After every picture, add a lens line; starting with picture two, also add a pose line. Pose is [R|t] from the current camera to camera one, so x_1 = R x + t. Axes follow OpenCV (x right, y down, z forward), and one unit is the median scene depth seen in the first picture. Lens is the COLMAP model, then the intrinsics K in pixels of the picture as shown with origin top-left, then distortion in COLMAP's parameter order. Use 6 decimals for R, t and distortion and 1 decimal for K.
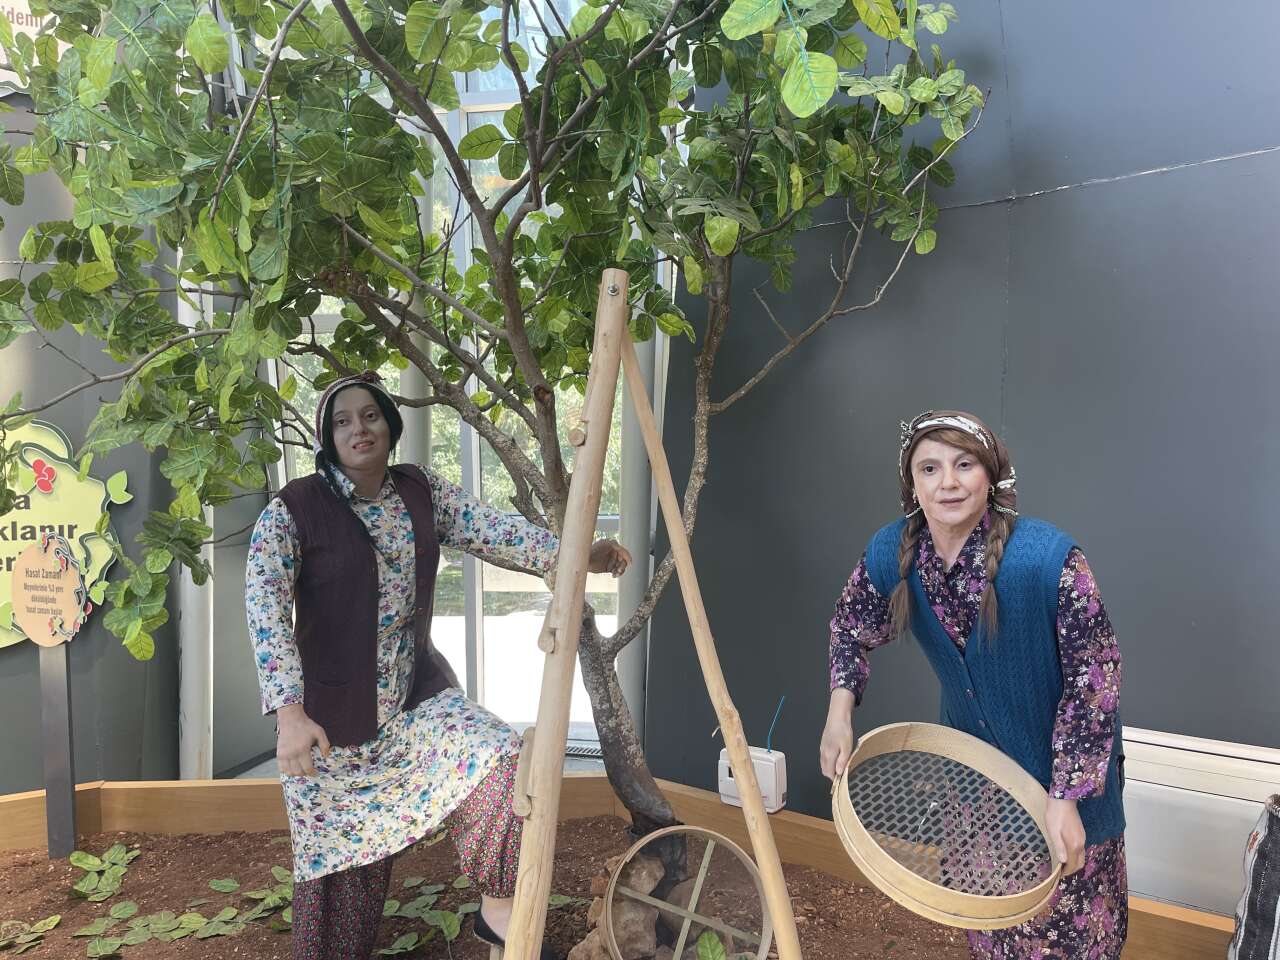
lens RADIAL K [[943.8, 0, 636.9], [0, 943.8, 478.7], [0, 0, 1]] dist [0.022738, -0.026283]
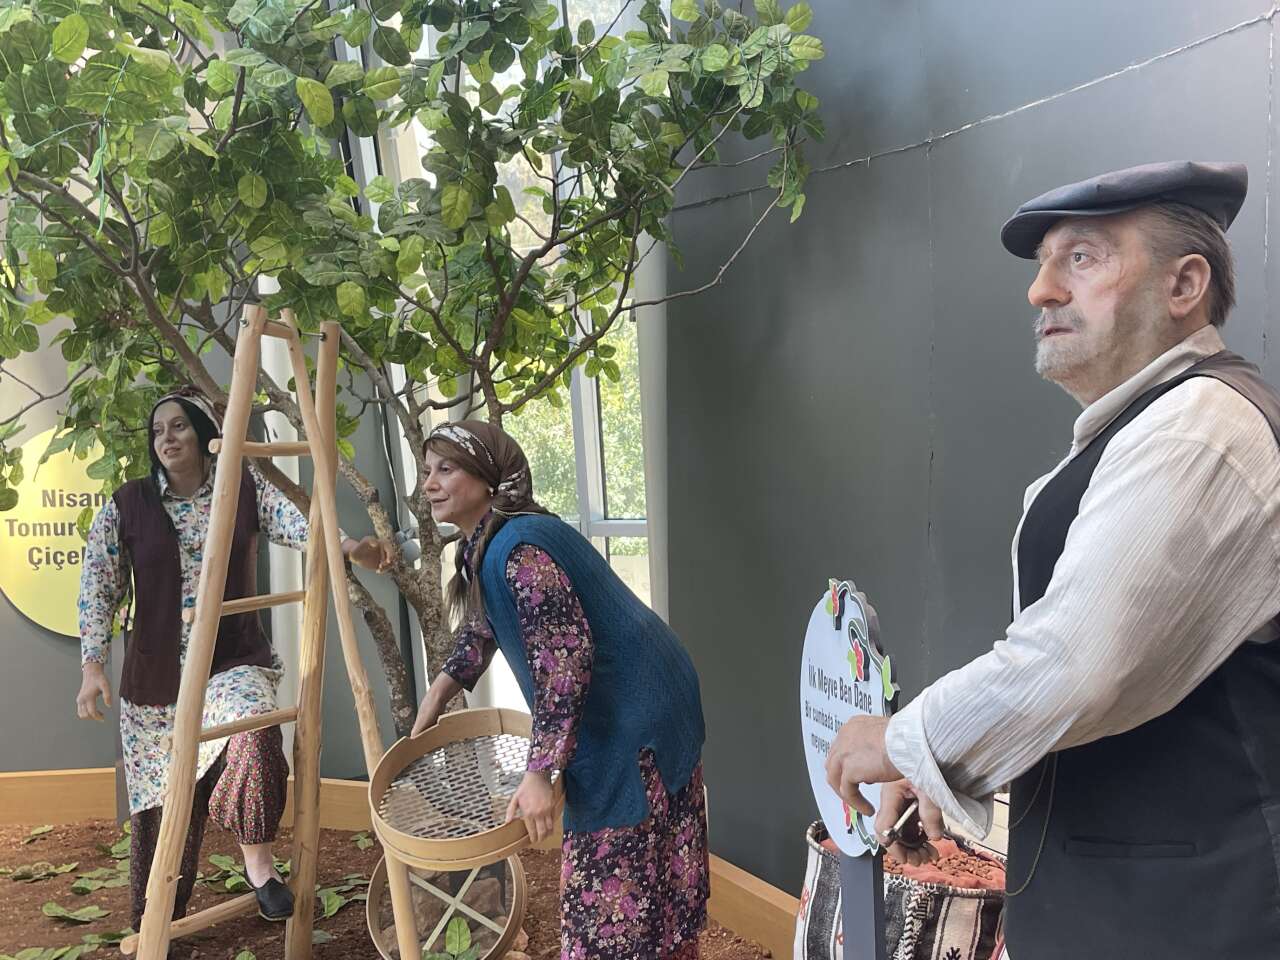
lens RADIAL K [[1445.4, 0, 640.5], [0, 1445.4, 478.6], [0, 0, 1]] dist [0.029619, 0.000000]
pose [[0.898271, 0.000159, -0.439443, 1.045704], [0.001751, 0.999991, 0.003942, -0.007752], [0.439439, -0.004311, 0.898262, -0.366522]]
